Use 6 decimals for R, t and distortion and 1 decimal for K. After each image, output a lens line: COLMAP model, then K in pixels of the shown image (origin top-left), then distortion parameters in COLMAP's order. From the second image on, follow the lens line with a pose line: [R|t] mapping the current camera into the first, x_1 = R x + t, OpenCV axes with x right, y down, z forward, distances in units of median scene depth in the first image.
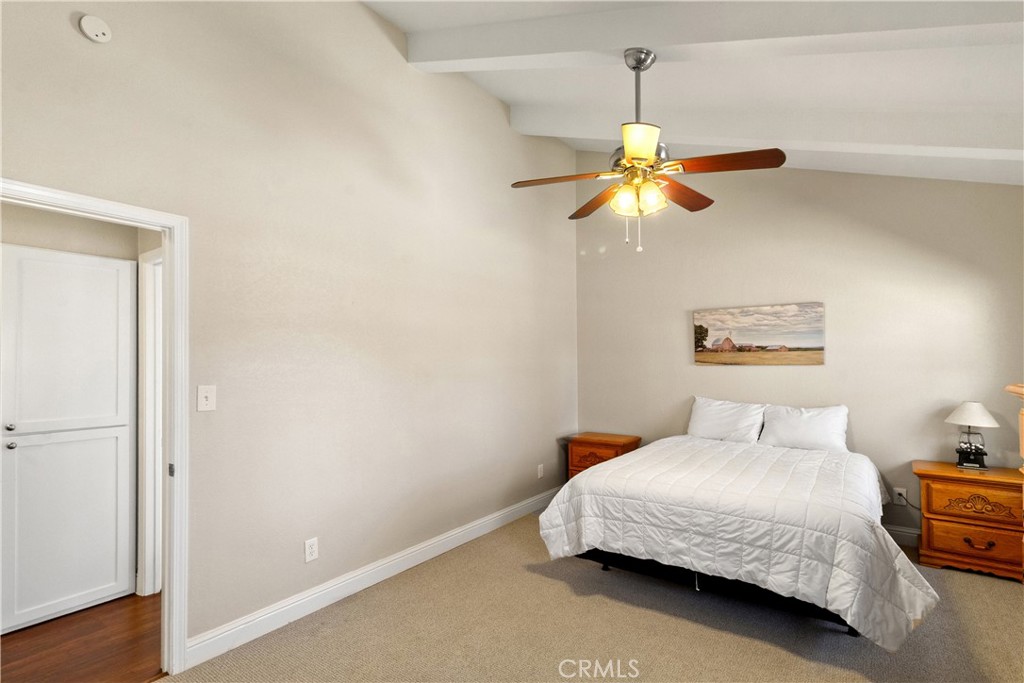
lens RADIAL K [[494.5, 0, 508.4], [0, 494.5, 358.3], [0, 0, 1]] dist [-0.000559, 0.000350]
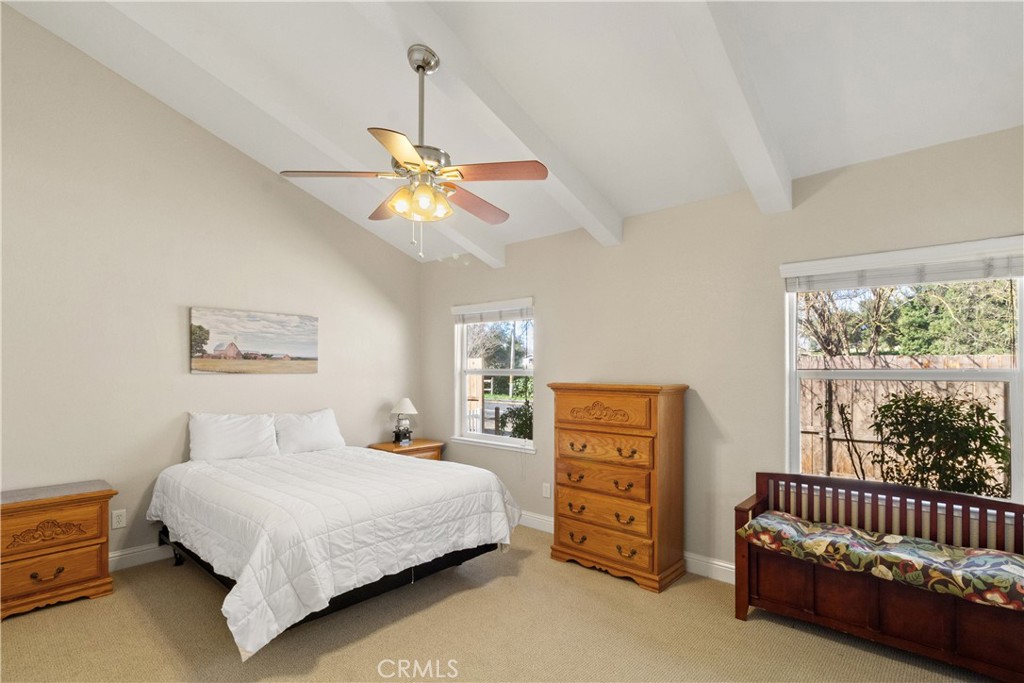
lens RADIAL K [[494.5, 0, 523.6], [0, 494.5, 367.8], [0, 0, 1]] dist [-0.000559, 0.000350]
pose [[0.089548, 0.010332, 0.995929, -0.566239], [-0.011155, 0.999894, -0.009370, 0.007949], [-0.995920, -0.010270, 0.089654, 0.569552]]
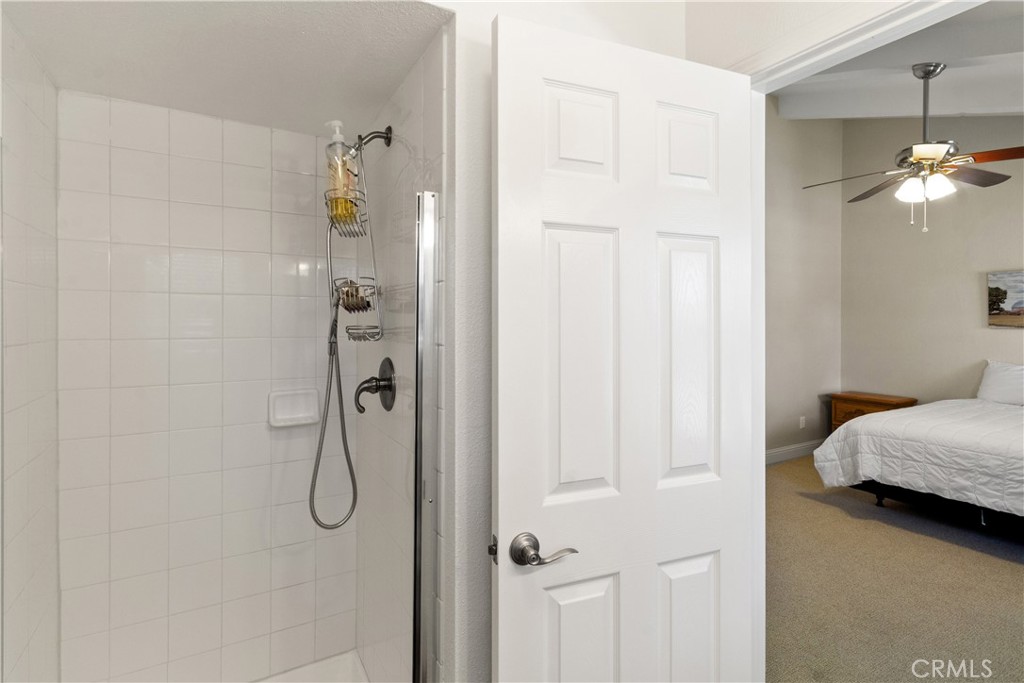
lens RADIAL K [[494.5, 0, 504.6], [0, 494.5, 325.3], [0, 0, 1]] dist [-0.000559, 0.000350]
pose [[0.912096, 0.012035, -0.409800, -0.137485], [-0.007133, 0.999884, 0.013490, 0.002308], [0.409915, -0.009381, 0.912075, -0.413020]]
